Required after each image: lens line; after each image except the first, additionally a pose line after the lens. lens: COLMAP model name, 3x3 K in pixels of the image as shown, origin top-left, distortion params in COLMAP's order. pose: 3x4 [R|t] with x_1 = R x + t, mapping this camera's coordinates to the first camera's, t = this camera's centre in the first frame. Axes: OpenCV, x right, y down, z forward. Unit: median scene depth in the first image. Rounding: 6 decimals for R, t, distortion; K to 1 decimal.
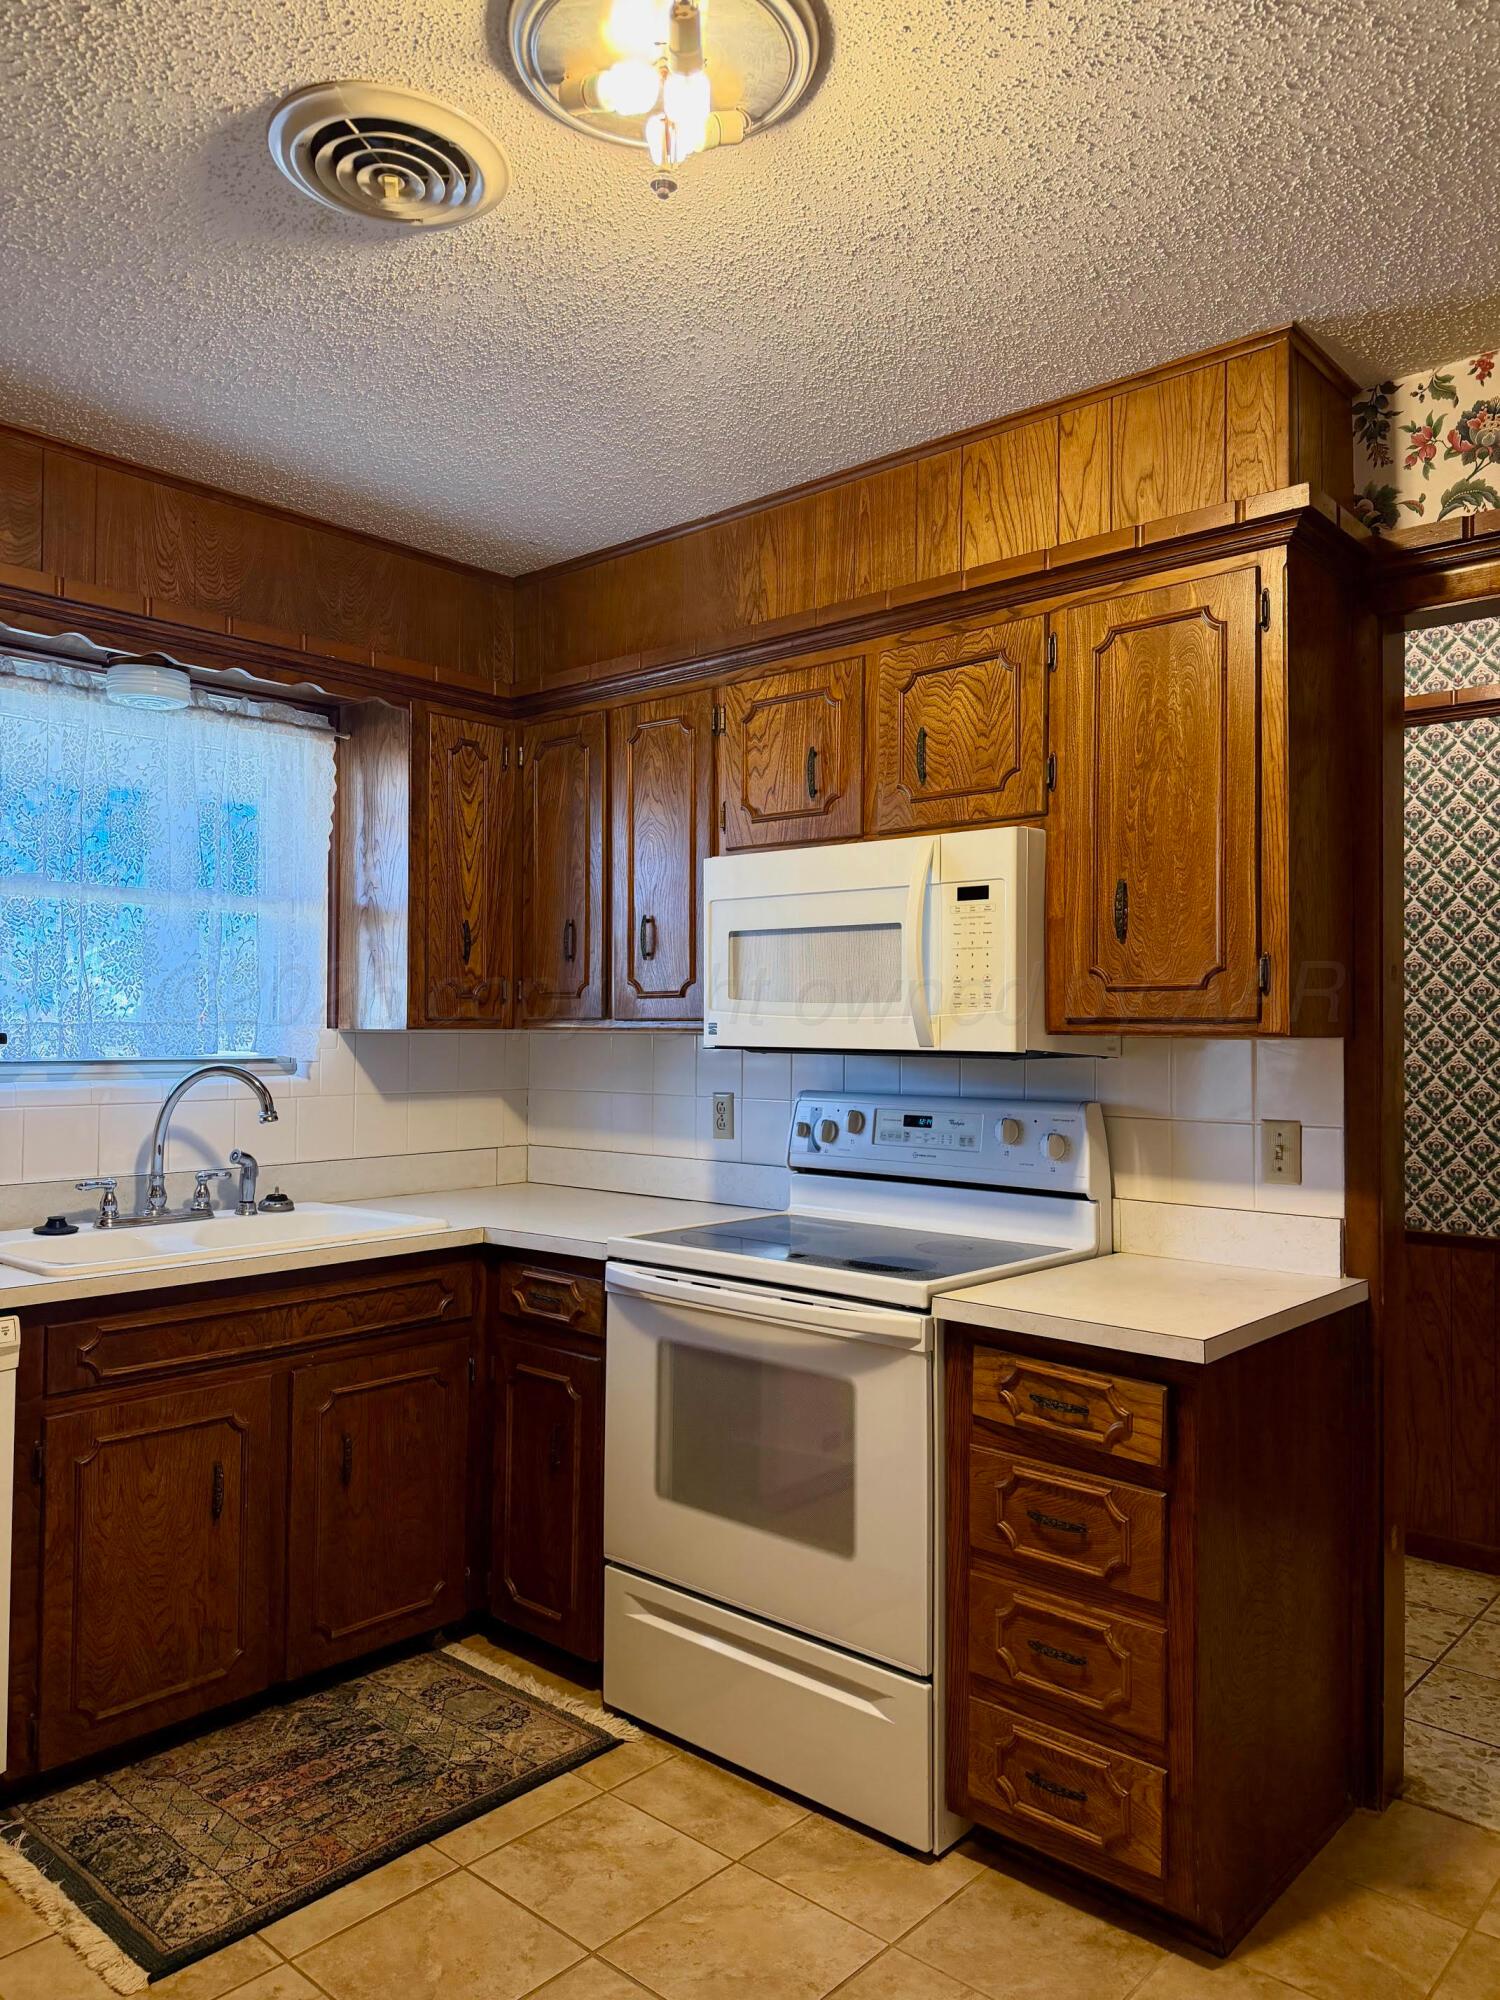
lens RADIAL K [[1423.0, 0, 750.0], [0, 1423.0, 1000.0], [0, 0, 1]] dist [-0.003188, -0.003131]
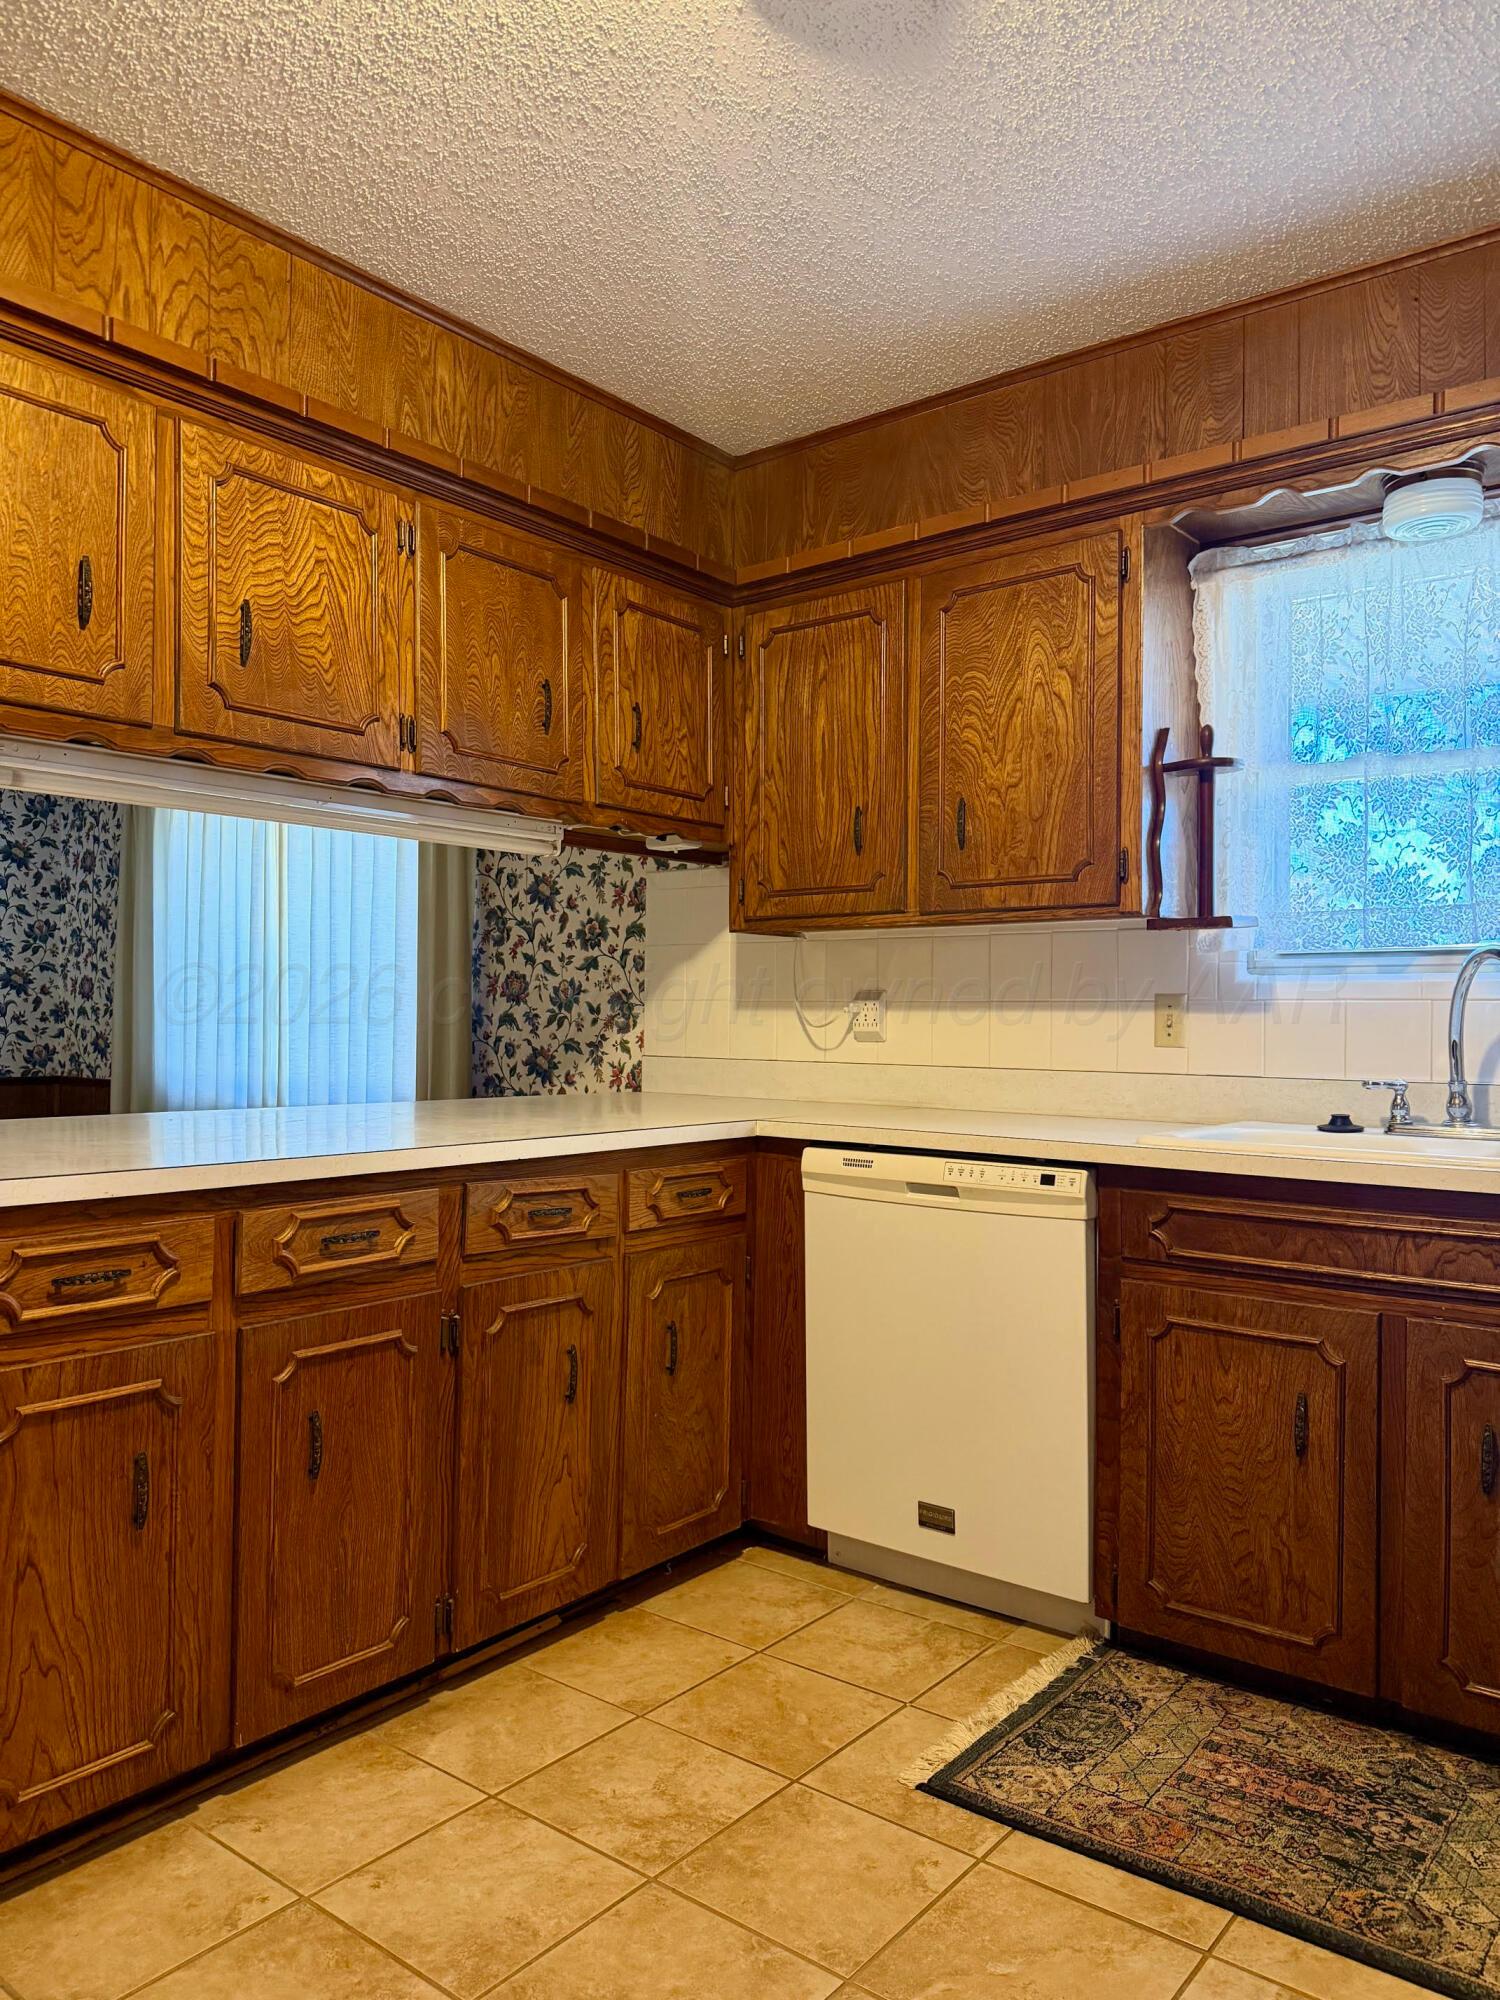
lens RADIAL K [[1423.0, 0, 750.0], [0, 1423.0, 1000.0], [0, 0, 1]] dist [-0.003188, -0.003131]
pose [[0.068020, -0.014924, -0.997572, 0.491632], [0.008768, 0.999858, -0.014360, 0.103101], [0.997645, -0.007770, 0.068141, 0.646838]]
